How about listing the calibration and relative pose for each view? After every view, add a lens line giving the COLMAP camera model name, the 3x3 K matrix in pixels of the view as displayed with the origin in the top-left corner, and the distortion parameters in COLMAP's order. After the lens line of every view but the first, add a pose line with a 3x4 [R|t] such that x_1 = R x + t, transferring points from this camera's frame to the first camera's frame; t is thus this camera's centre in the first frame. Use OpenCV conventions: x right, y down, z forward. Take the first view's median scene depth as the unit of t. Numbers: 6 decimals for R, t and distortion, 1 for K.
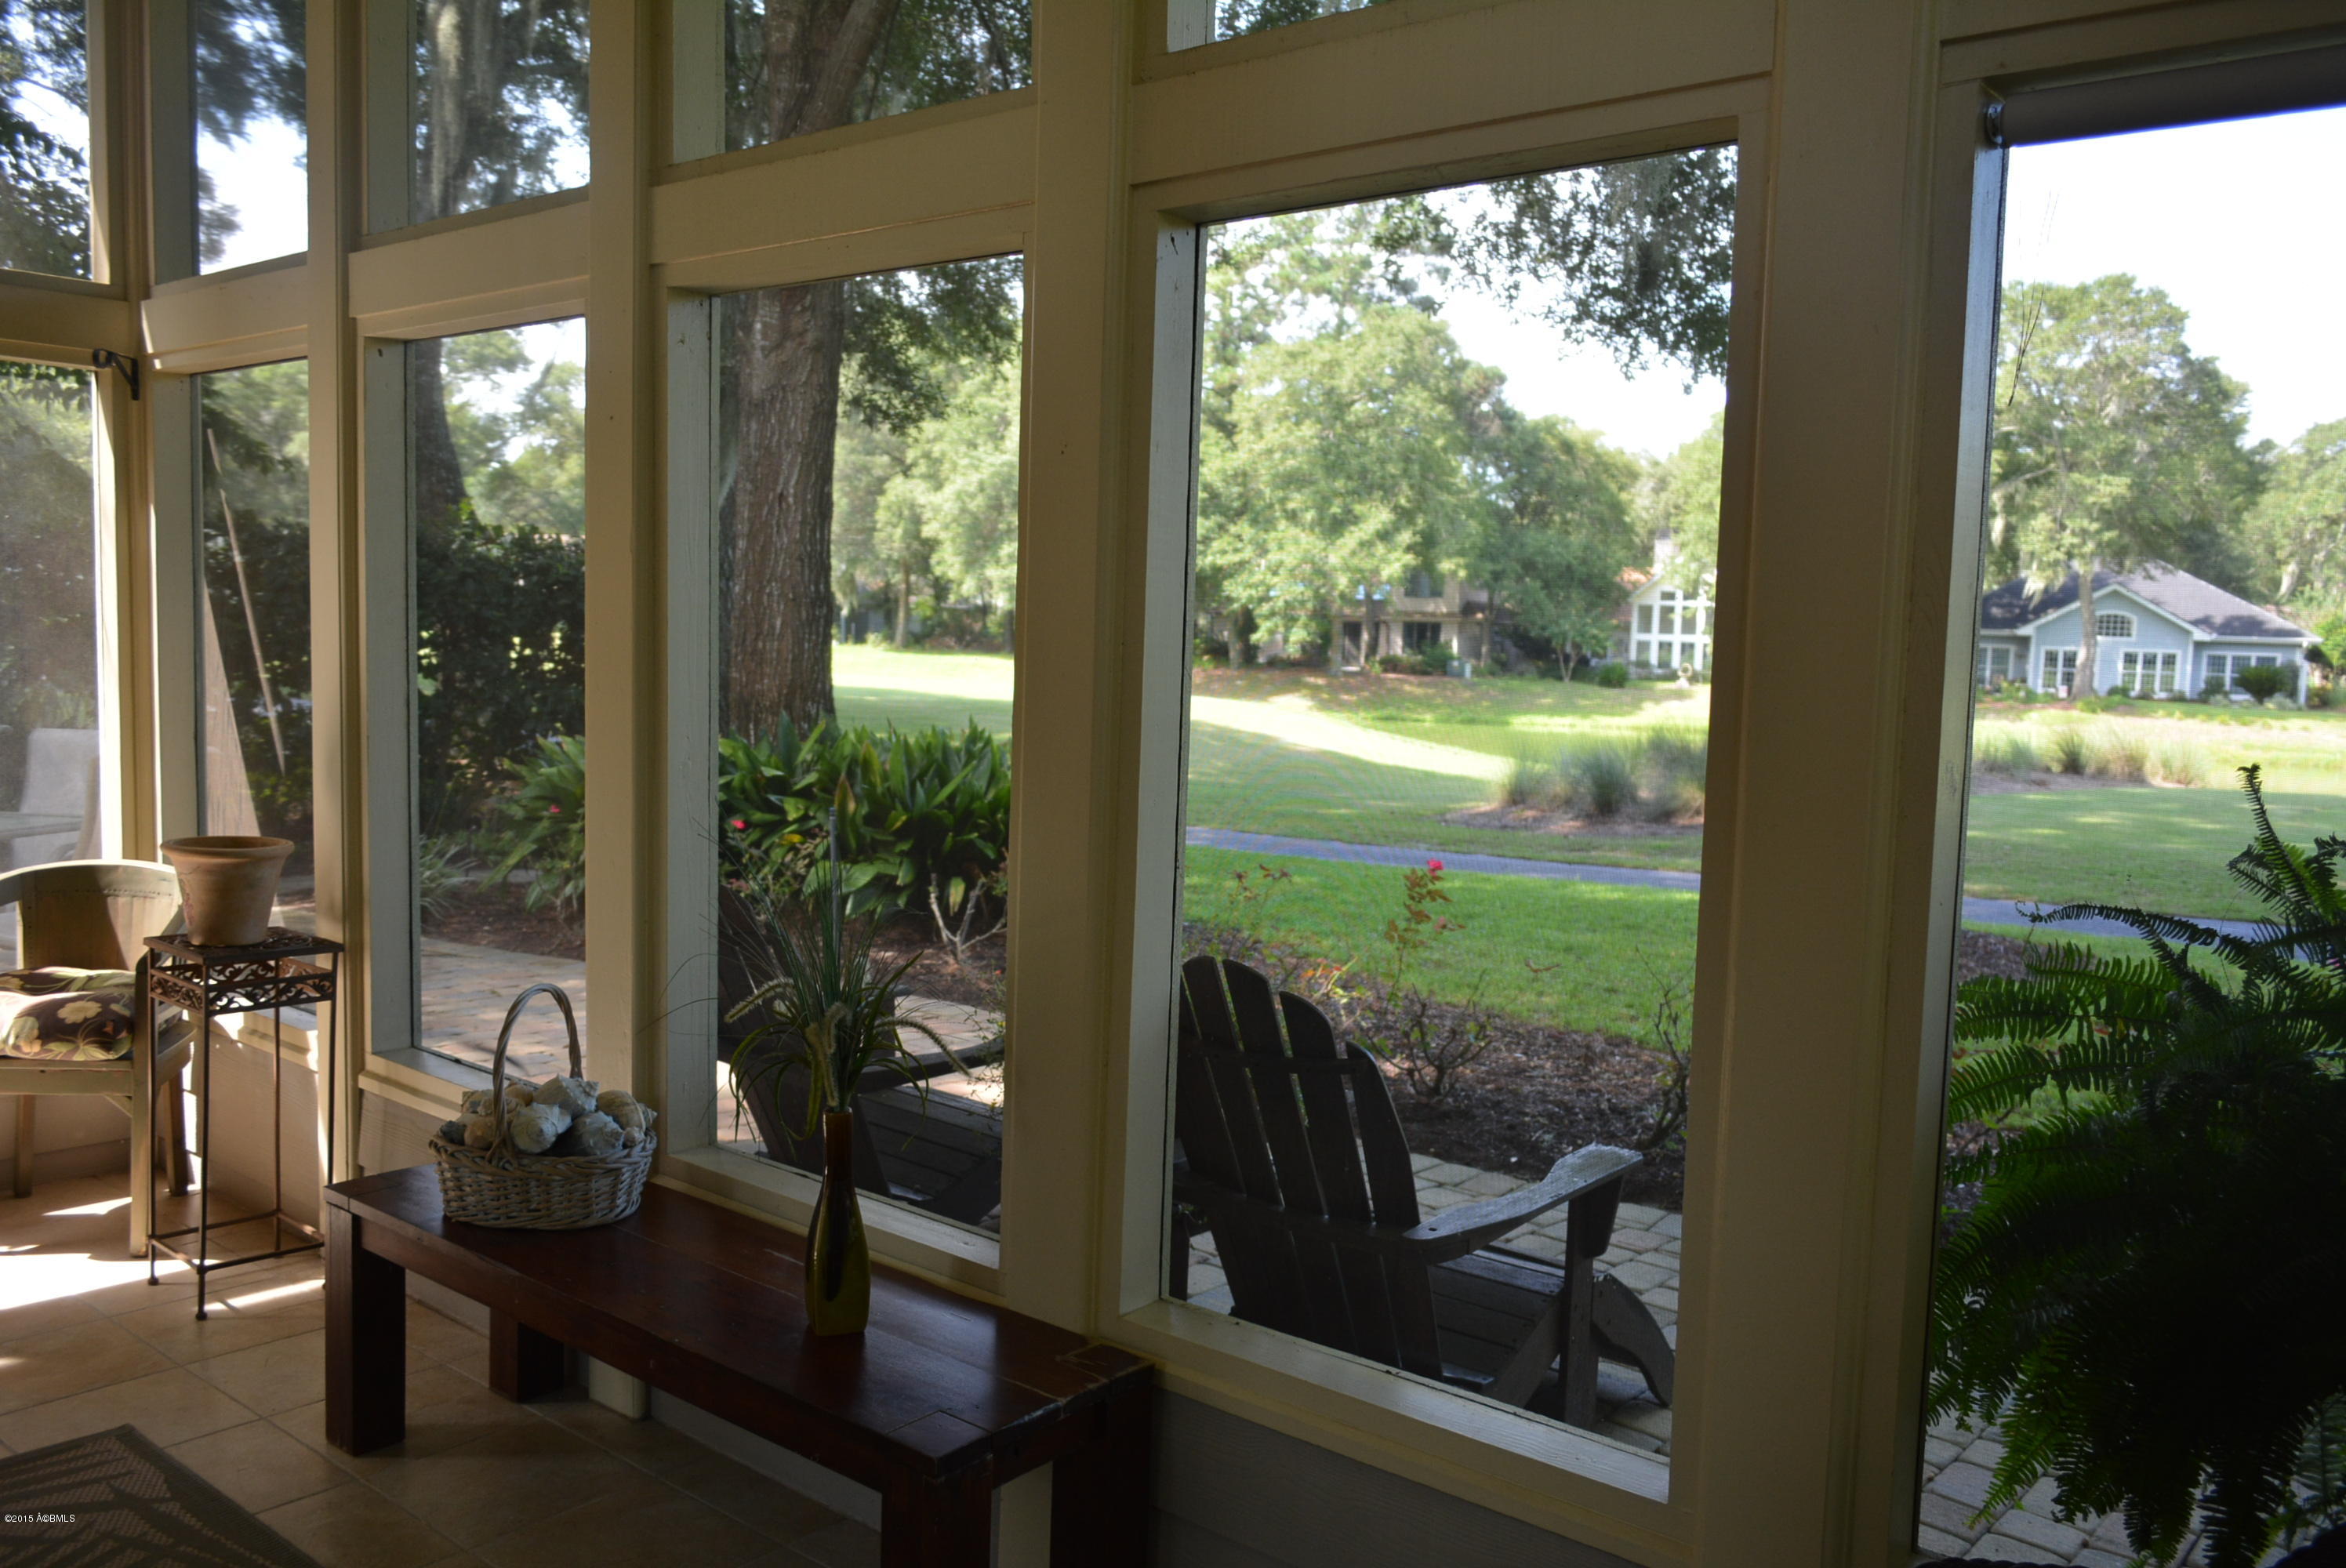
lens RADIAL K [[1819.4, 0, 1185.1], [0, 1819.4, 780.1], [0, 0, 1]] dist [-0.020463, 0.010849]
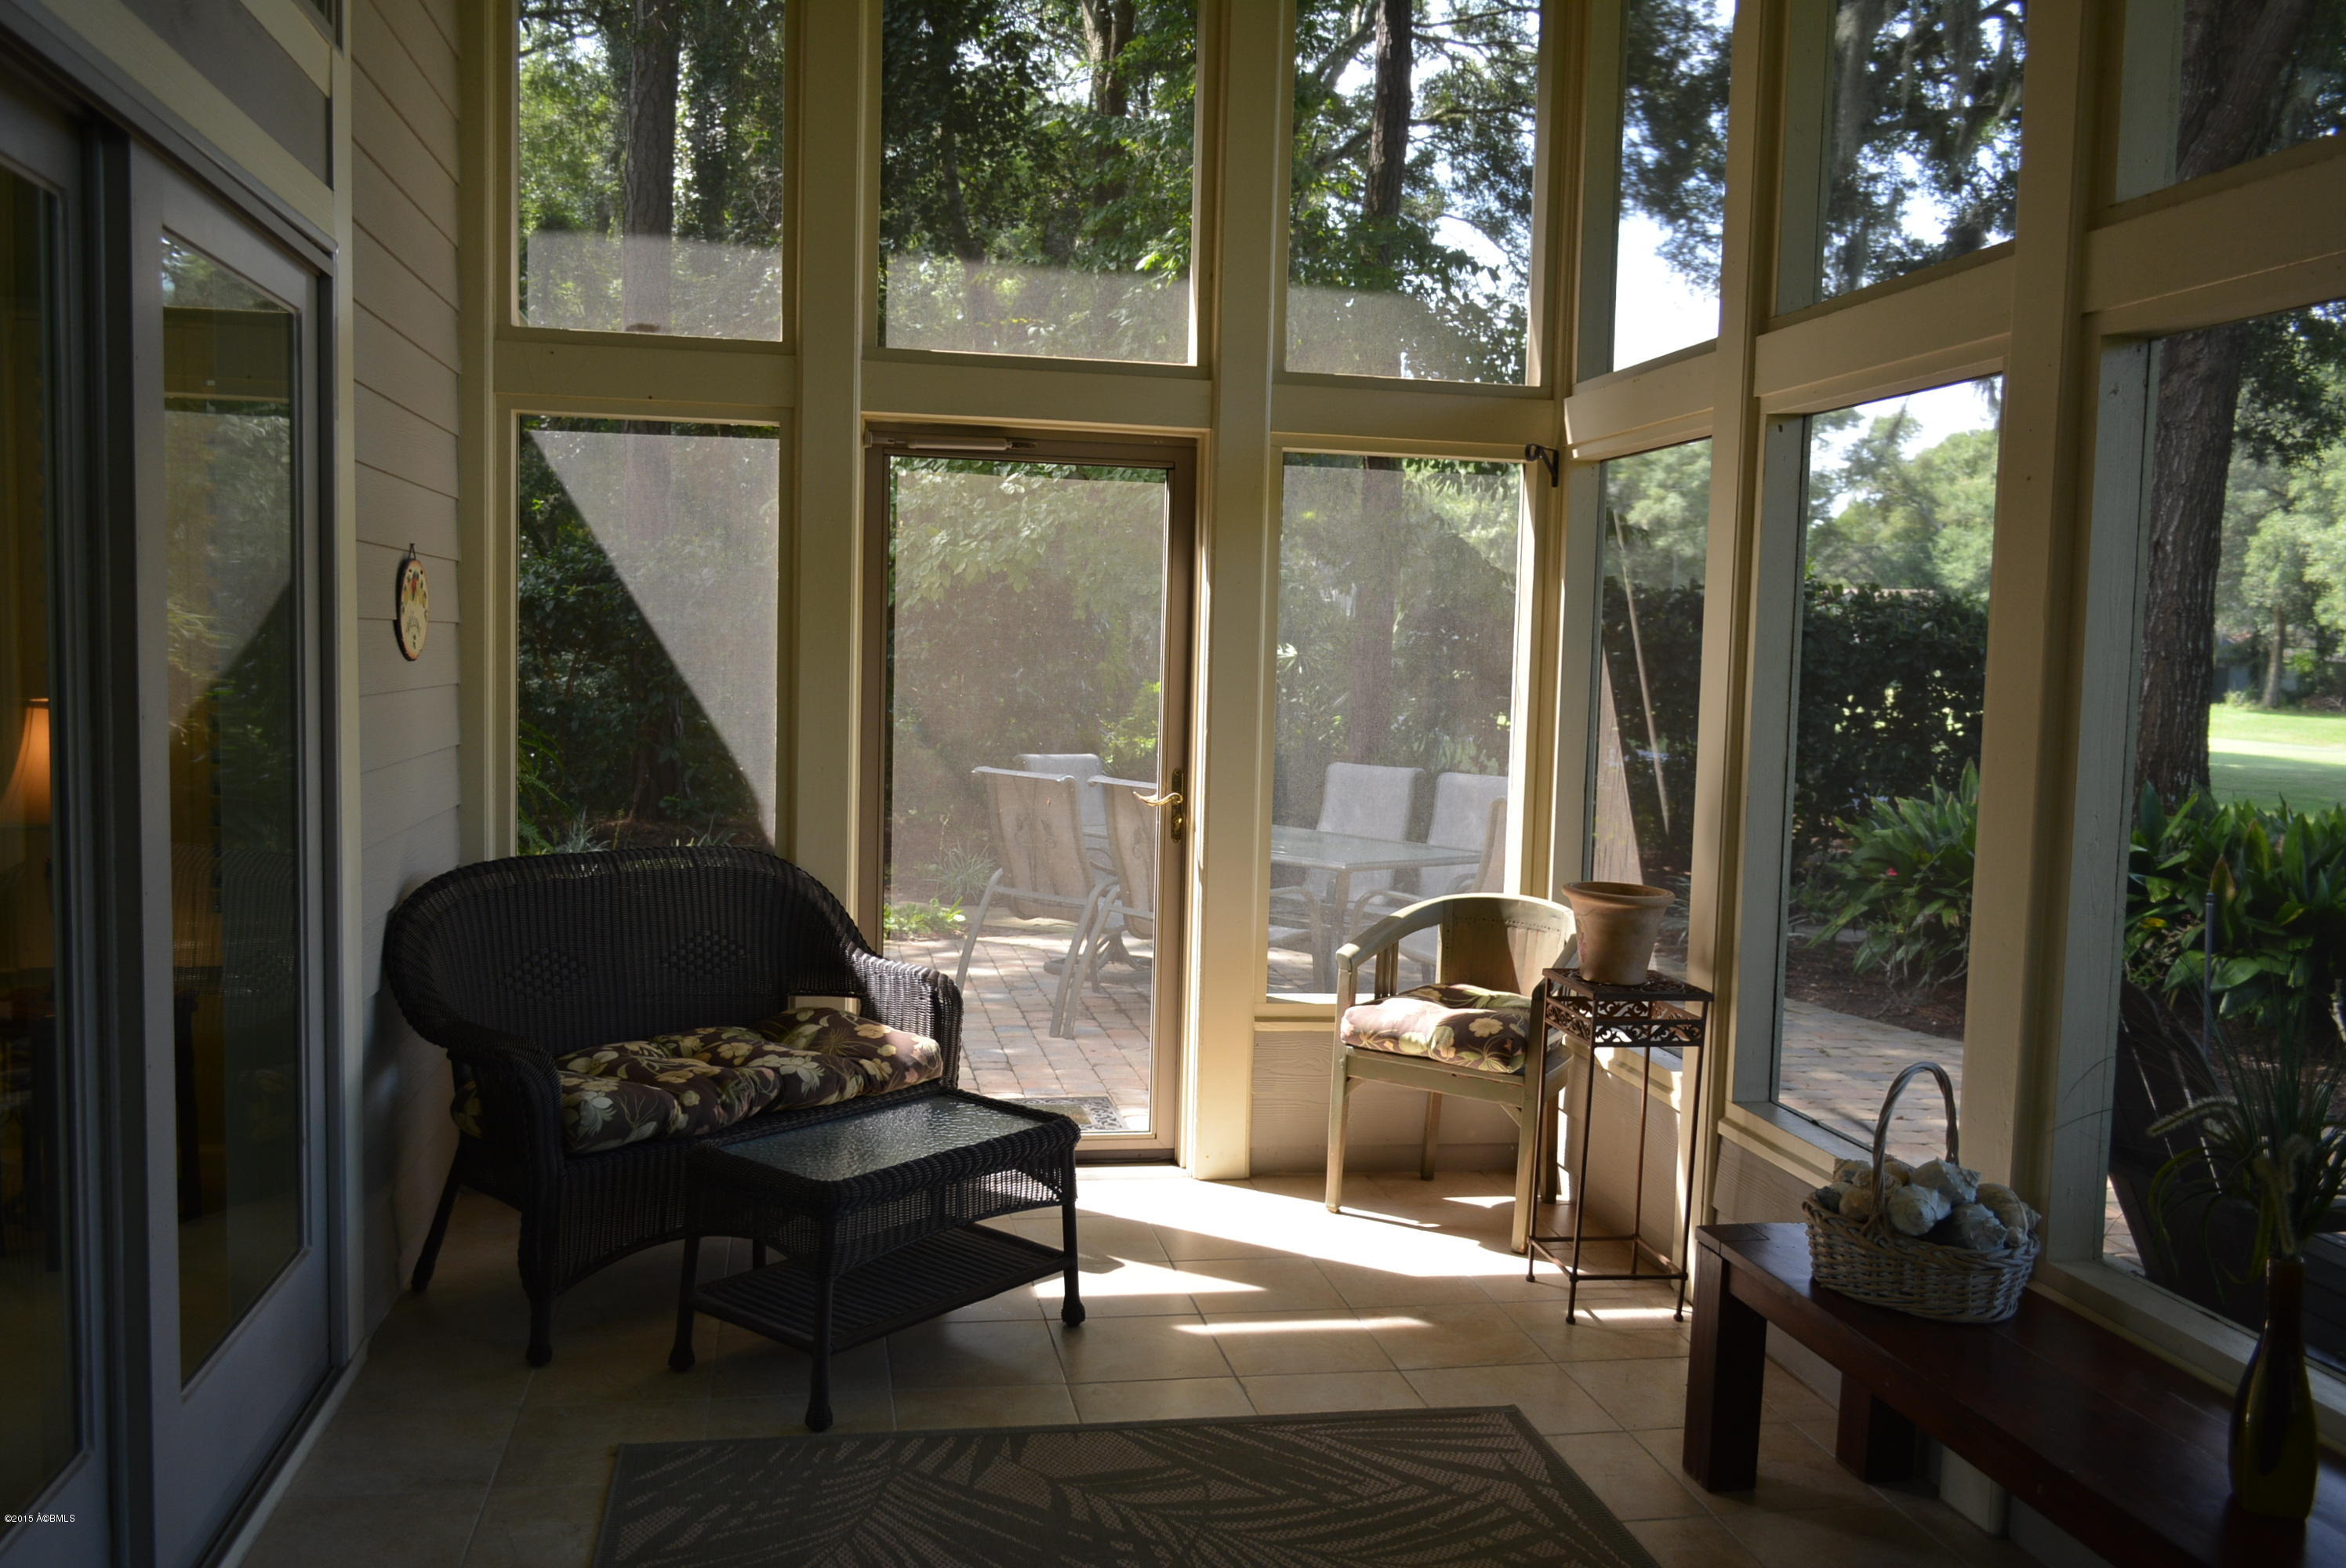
lens RADIAL K [[1819.4, 0, 1176.0], [0, 1819.4, 780.0], [0, 0, 1]] dist [-0.020463, 0.010849]
pose [[0.768731, 0.038596, -0.638407, -0.009037], [-0.057330, 0.998318, -0.008679, -0.001435], [0.636998, 0.043272, 0.769650, -0.002442]]
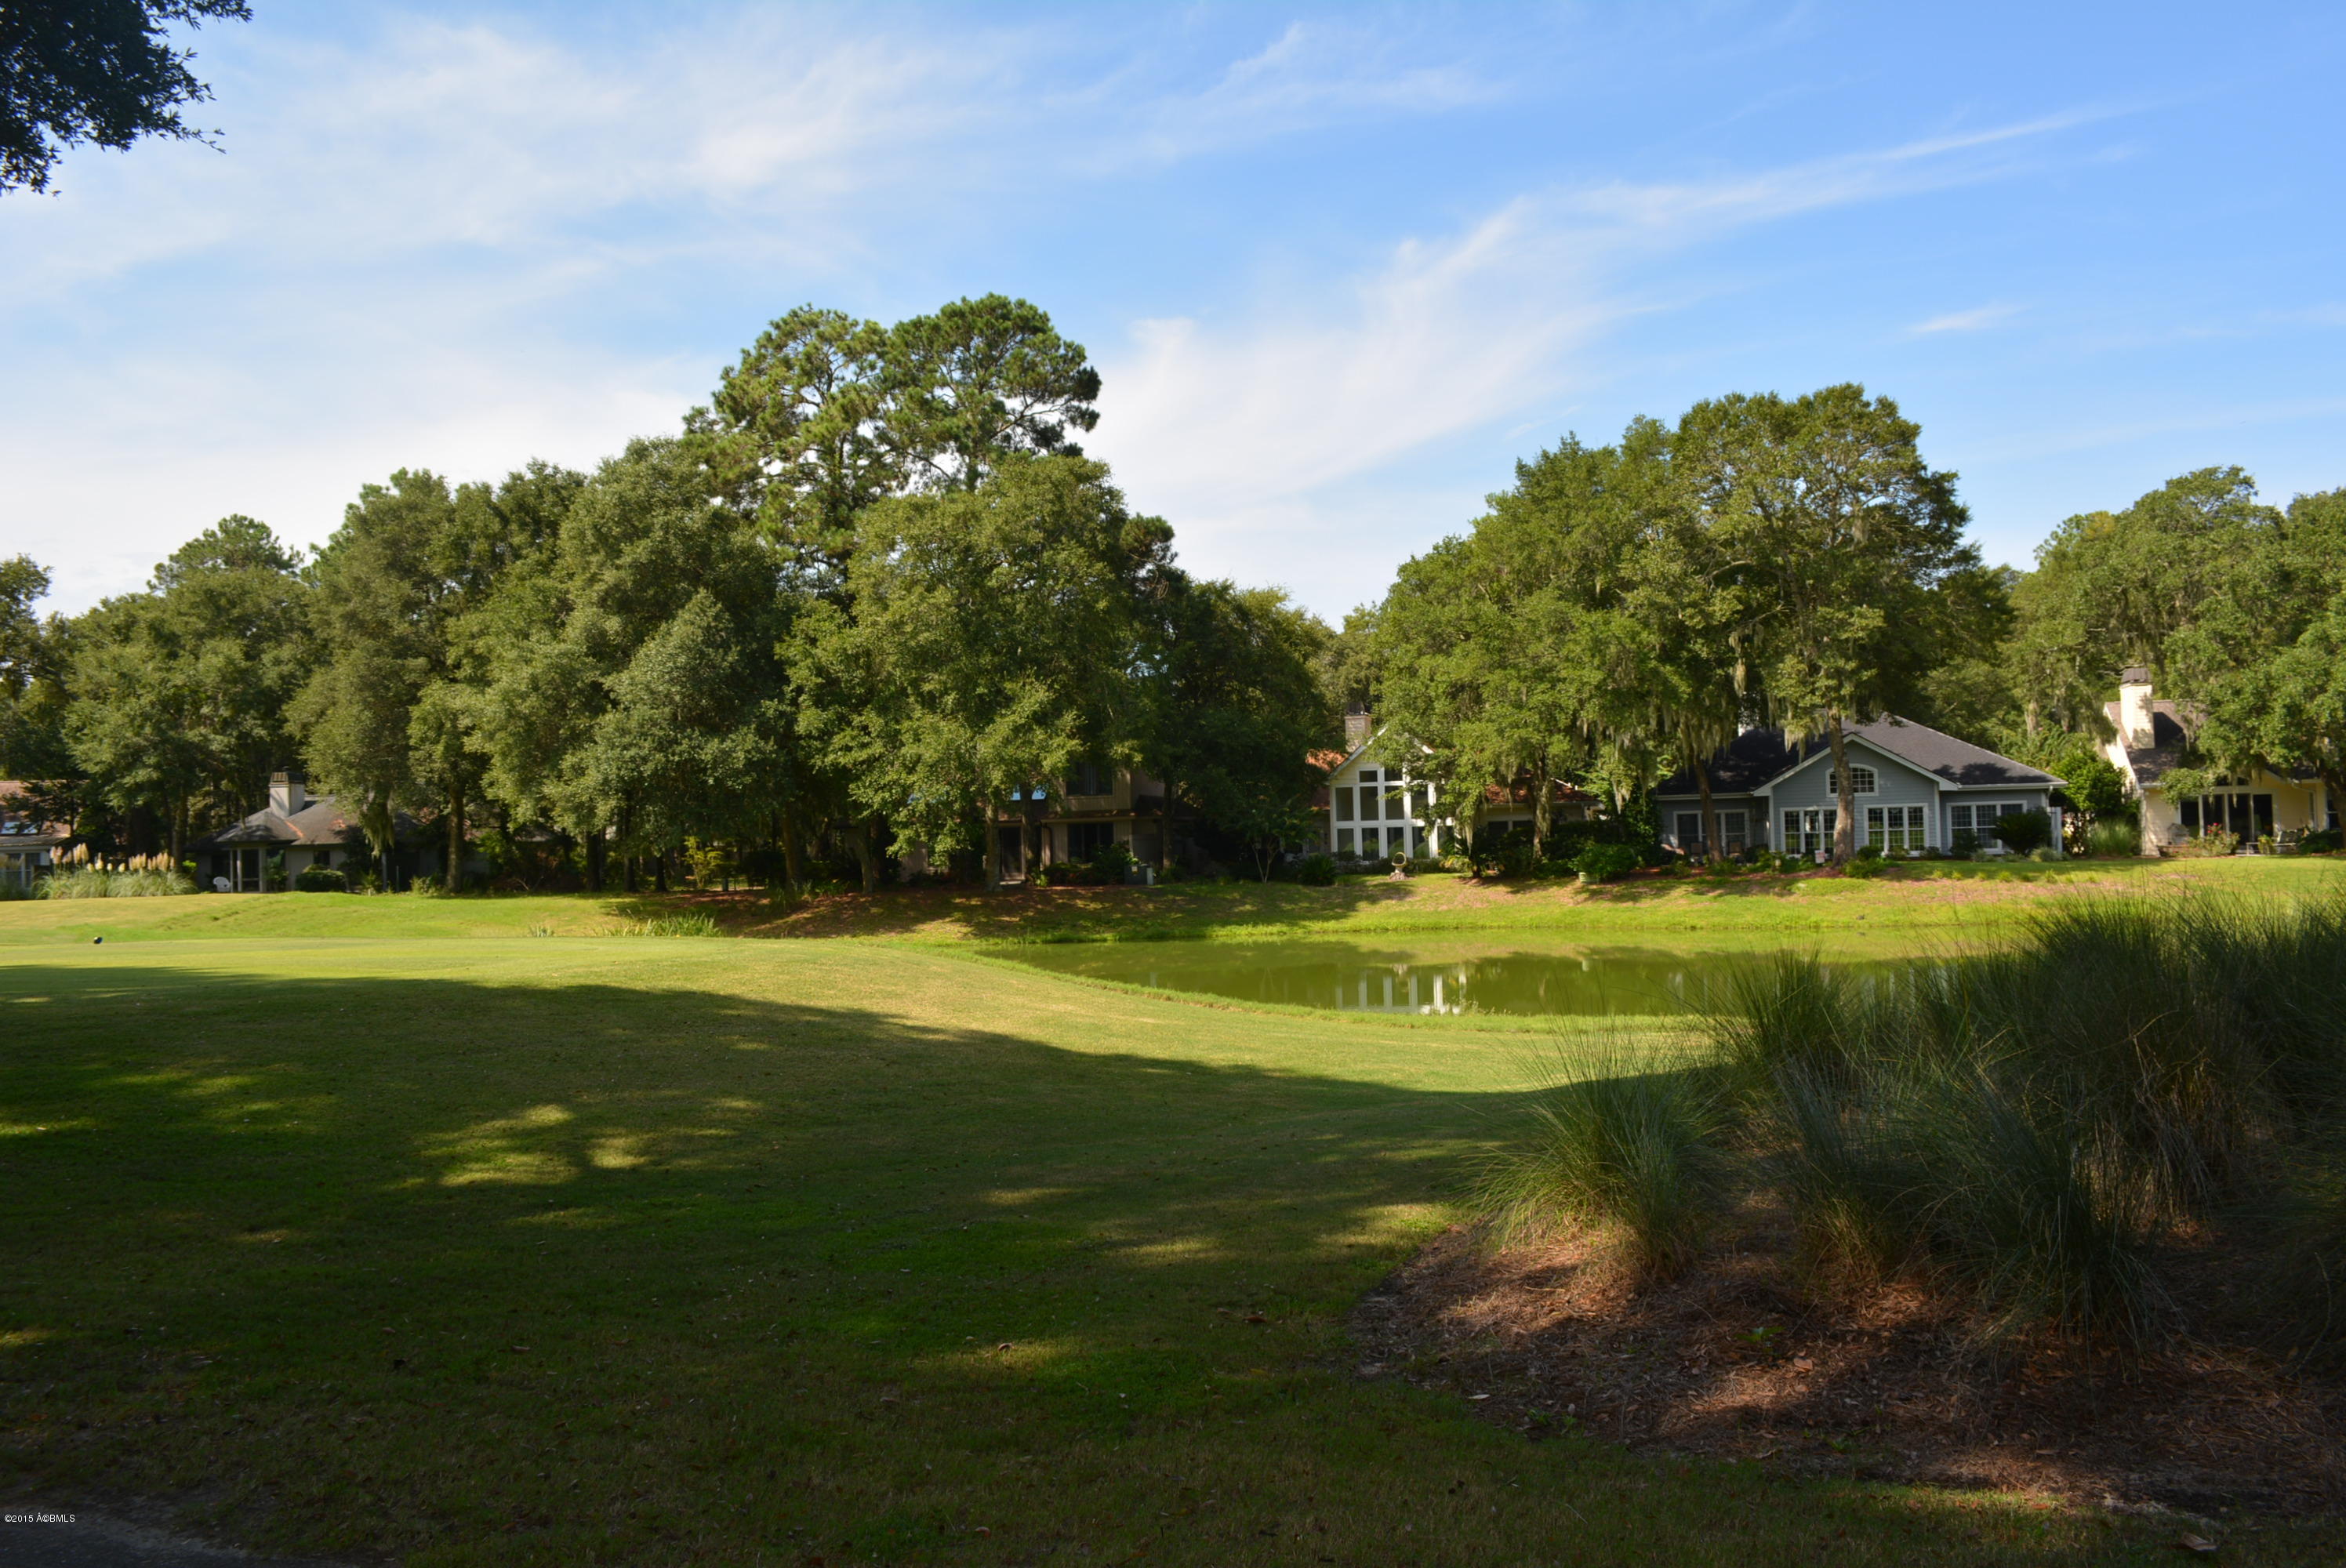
lens RADIAL K [[1819.4, 0, 1165.2], [0, 1819.4, 792.7], [0, 0, 1]] dist [-0.020463, 0.010849]
pose [[0.981535, -0.054664, 0.183306, 0.018274], [0.074966, 0.991566, -0.105721, -0.016660], [-0.175981, 0.117511, 0.977355, 0.314126]]
